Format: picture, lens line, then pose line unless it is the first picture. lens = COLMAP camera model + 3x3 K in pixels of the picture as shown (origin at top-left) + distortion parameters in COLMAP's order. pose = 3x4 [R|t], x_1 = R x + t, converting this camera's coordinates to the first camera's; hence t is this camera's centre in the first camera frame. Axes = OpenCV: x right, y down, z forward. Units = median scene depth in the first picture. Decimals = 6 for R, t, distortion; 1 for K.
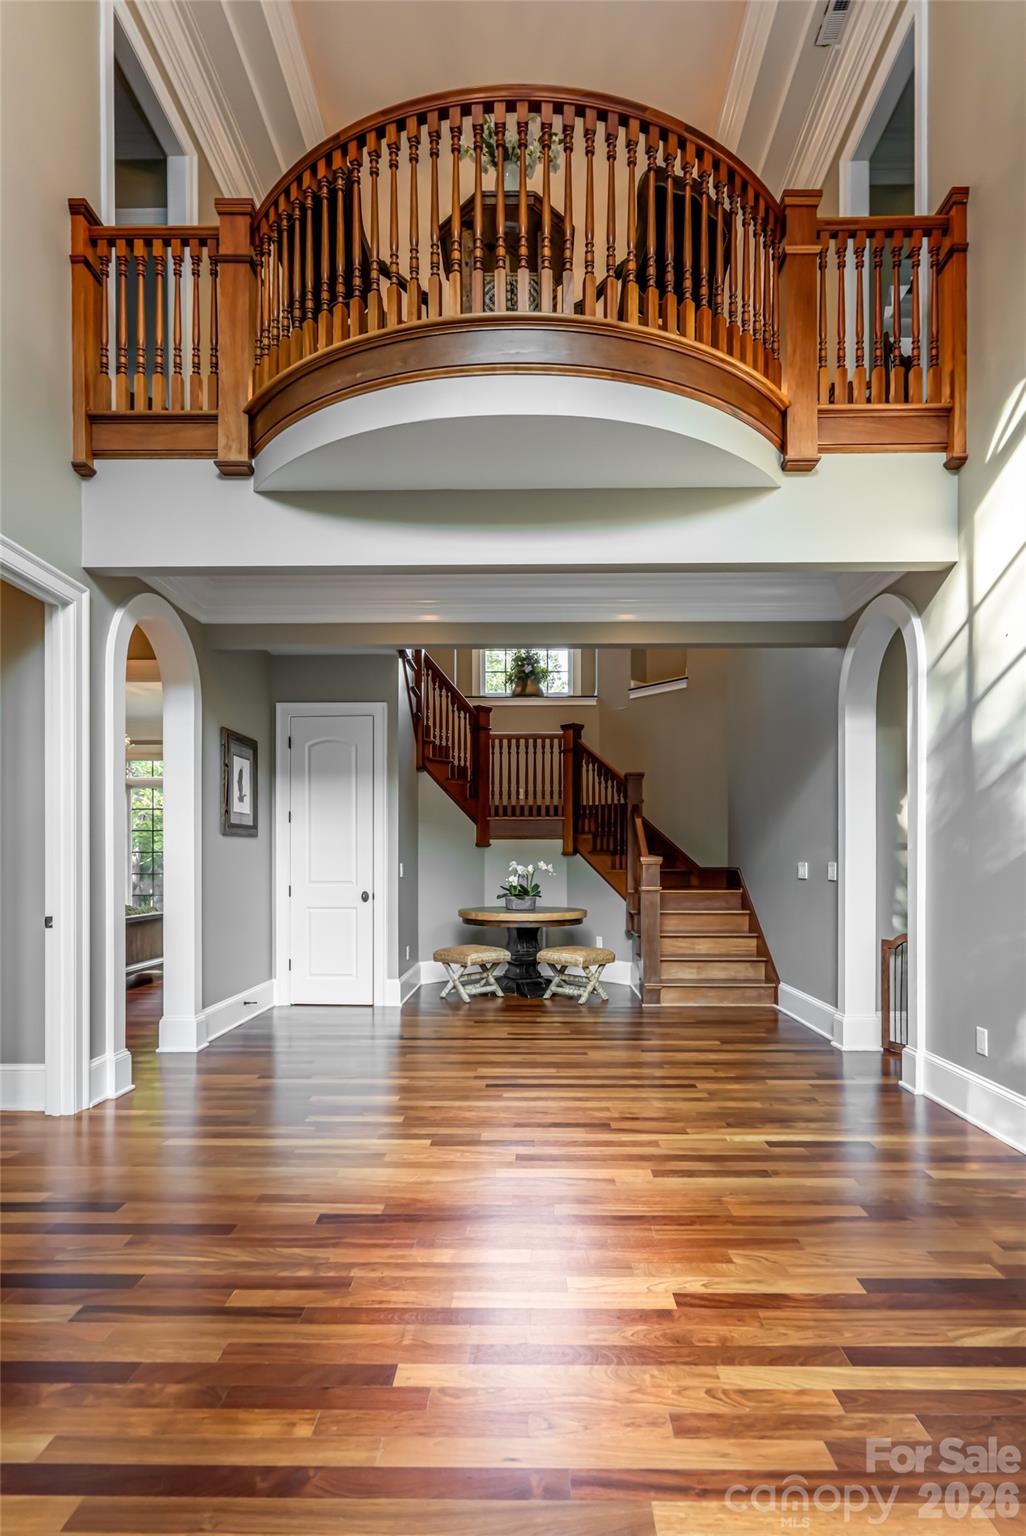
lens RADIAL K [[658.4, 0, 522.0], [0, 658.4, 766.4], [0, 0, 1]] dist [0.000795, 0.000019]
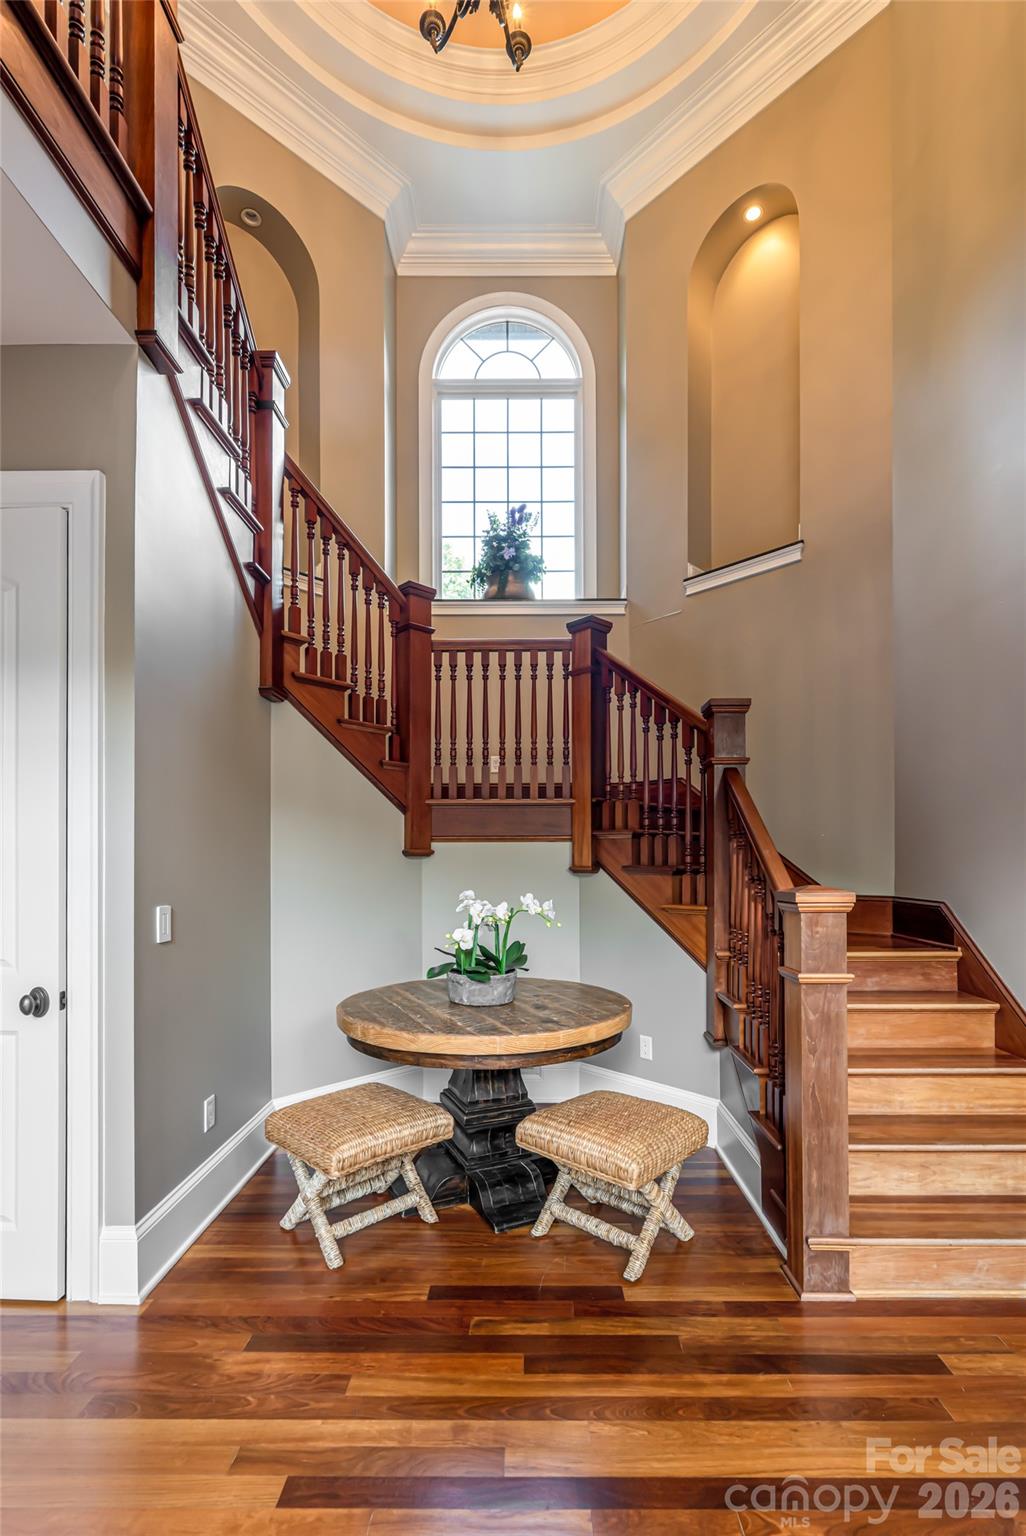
lens RADIAL K [[609.1, 0, 503.2], [0, 609.1, 769.8], [0, 0, 1]] dist [-0.000056, 0.000043]
pose [[0.999561, -0.003593, -0.029412, 0.022408], [0.003454, 0.999983, -0.004784, 0.056658], [0.029429, 0.004681, 0.999556, 0.526894]]
